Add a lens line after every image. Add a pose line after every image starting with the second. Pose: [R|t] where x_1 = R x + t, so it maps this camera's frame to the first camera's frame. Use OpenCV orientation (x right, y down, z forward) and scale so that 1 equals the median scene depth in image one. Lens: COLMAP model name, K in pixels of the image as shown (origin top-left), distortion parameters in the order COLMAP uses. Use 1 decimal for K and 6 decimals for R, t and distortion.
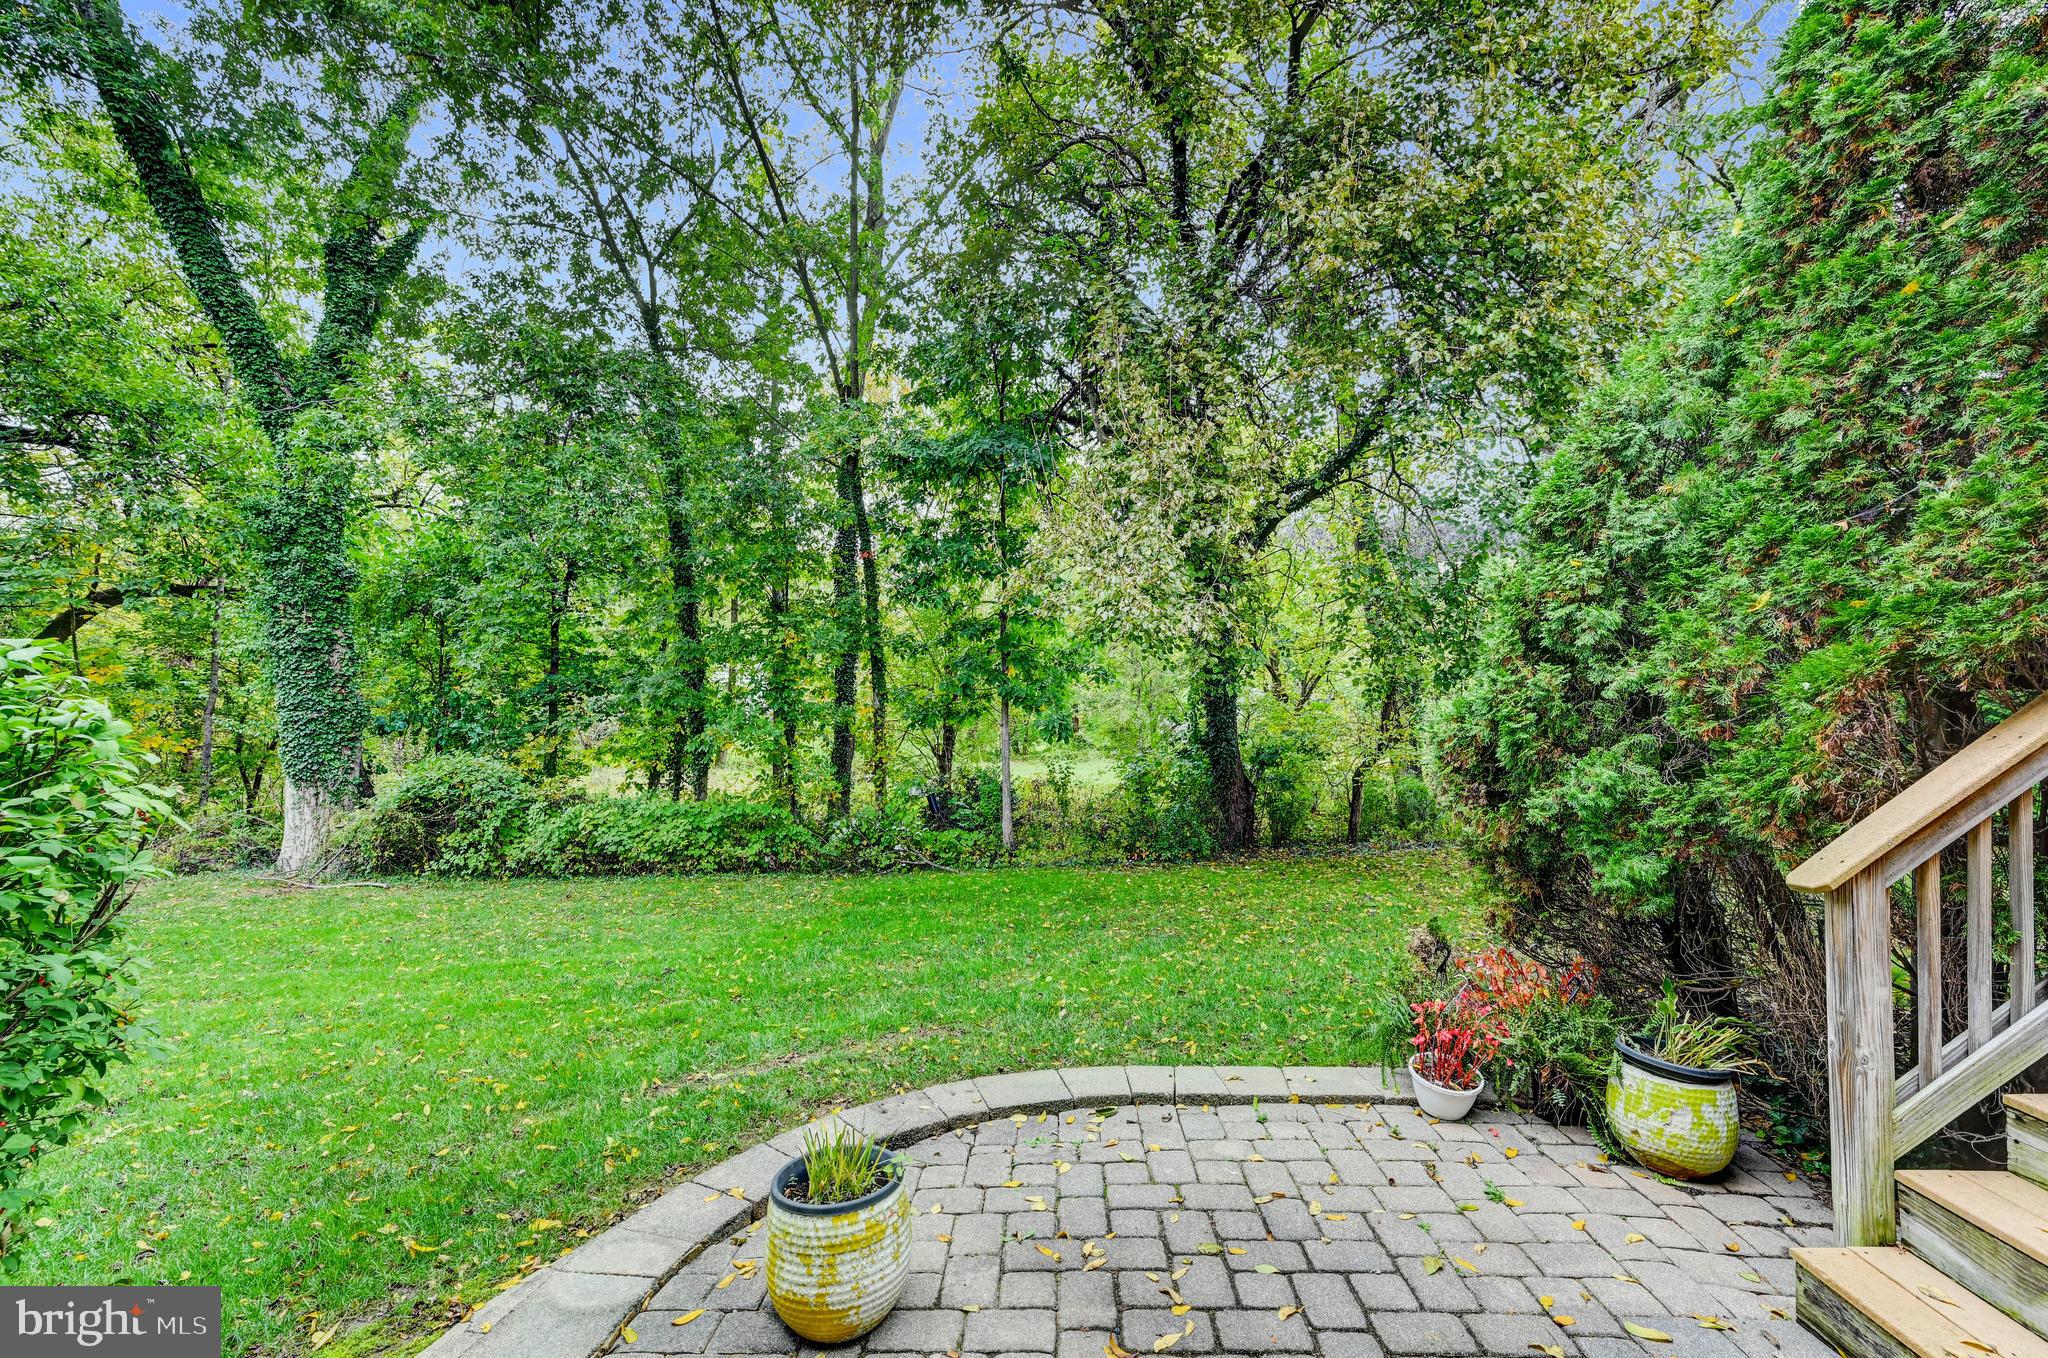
lens RADIAL K [[849.3, 0, 1024.0], [0, 849.3, 679.0], [0, 0, 1]] dist [0.002204, 0.000785]
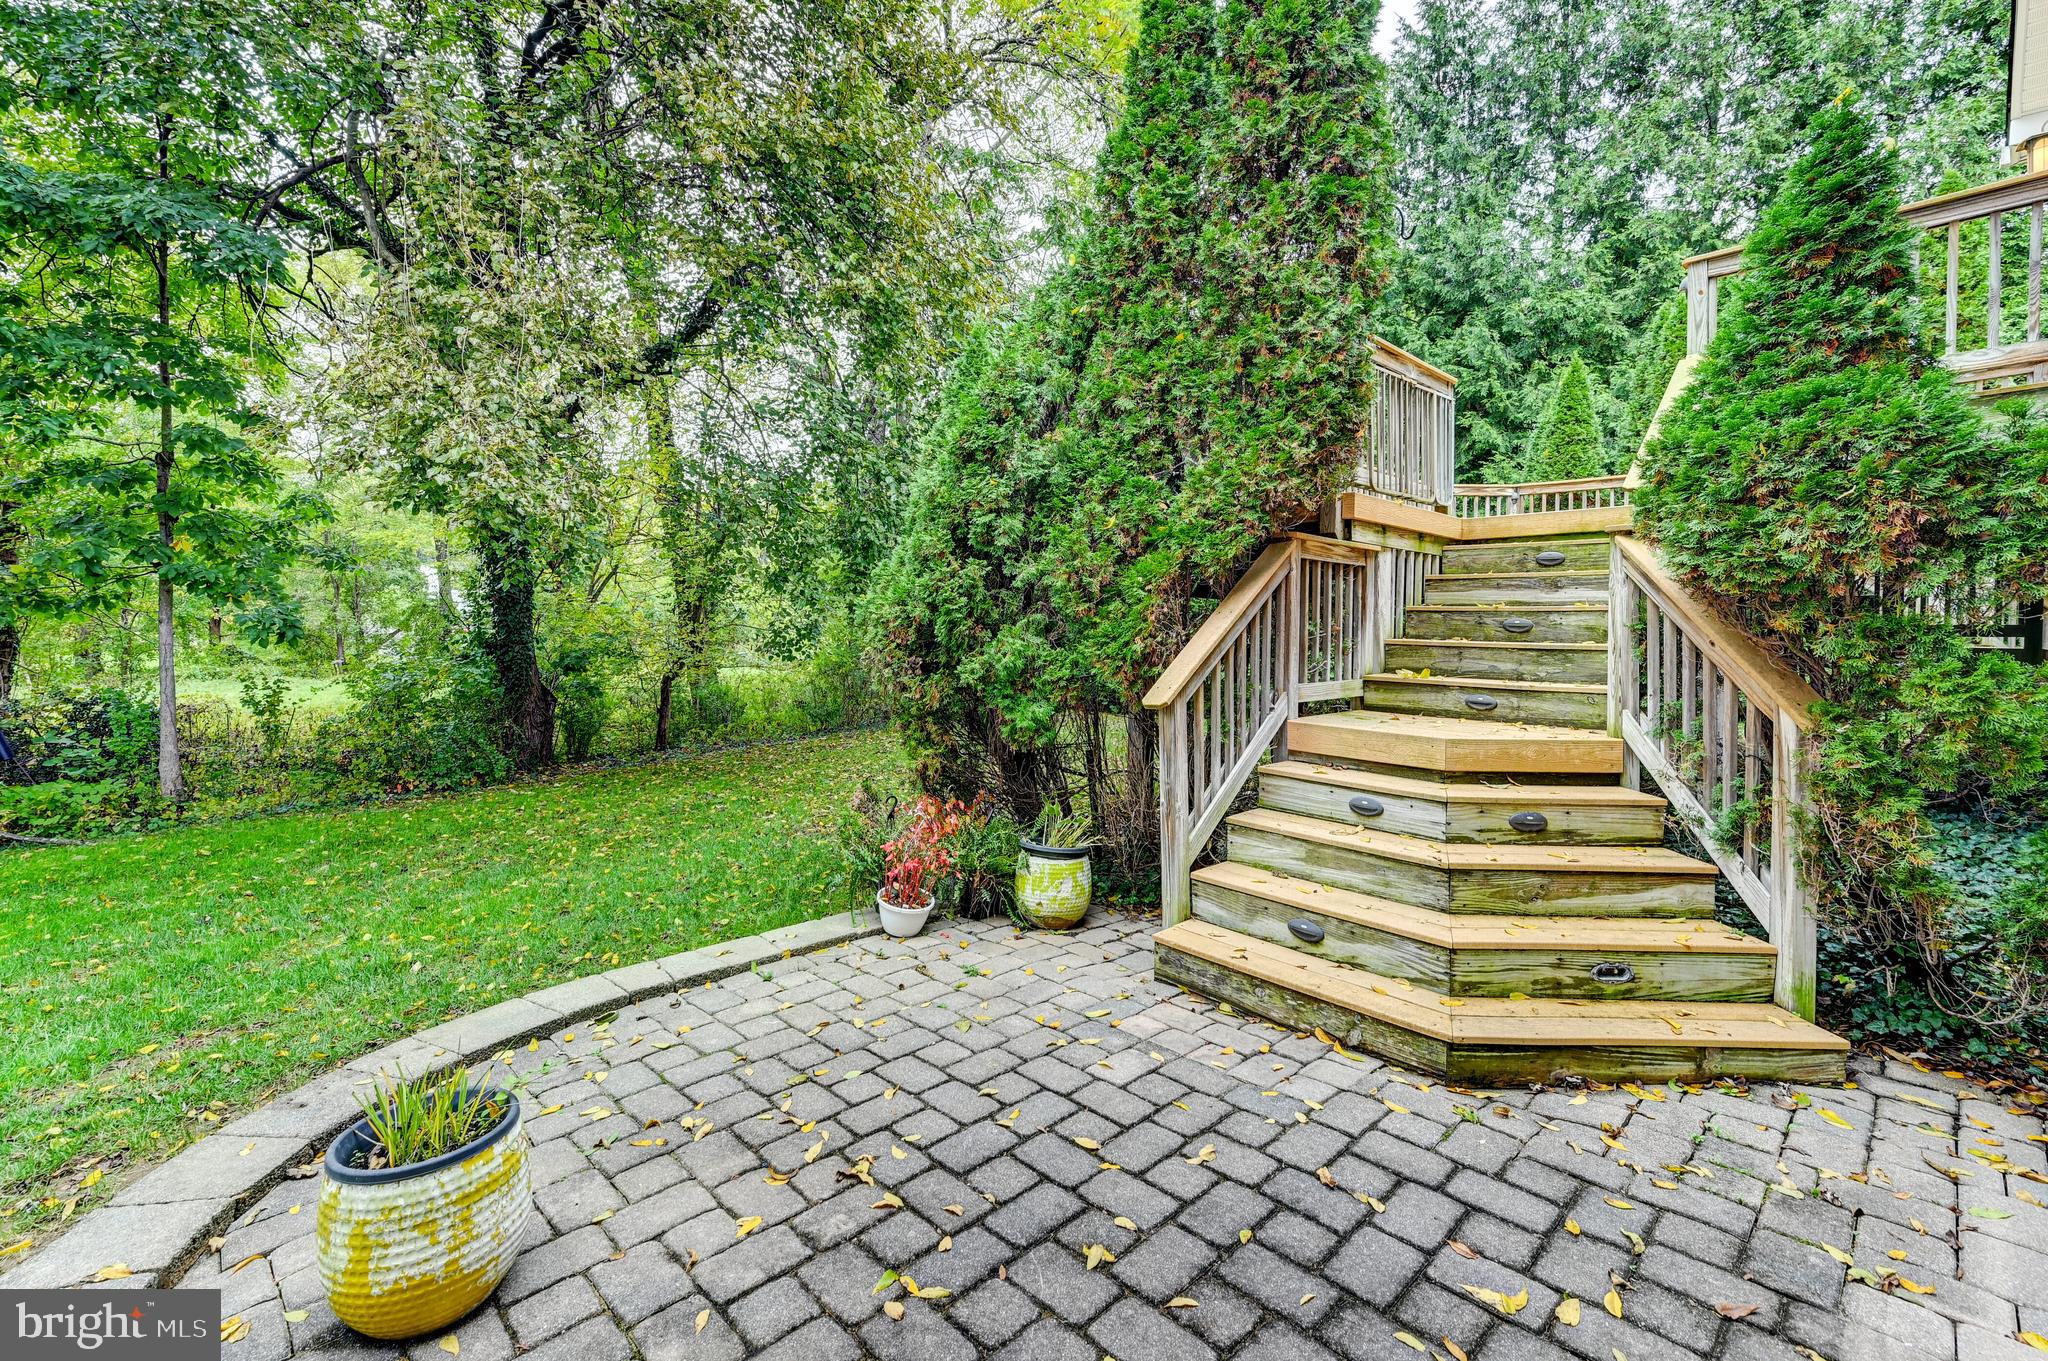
lens RADIAL K [[895.1, 0, 1024.1], [0, 895.1, 568.0], [0, 0, 1]] dist [0.000452, 0.000278]
pose [[0.703493, 0.057152, 0.708401, -0.296386], [-0.043820, 0.998353, -0.037029, 0.045412], [-0.709350, -0.004993, 0.704839, 0.012449]]
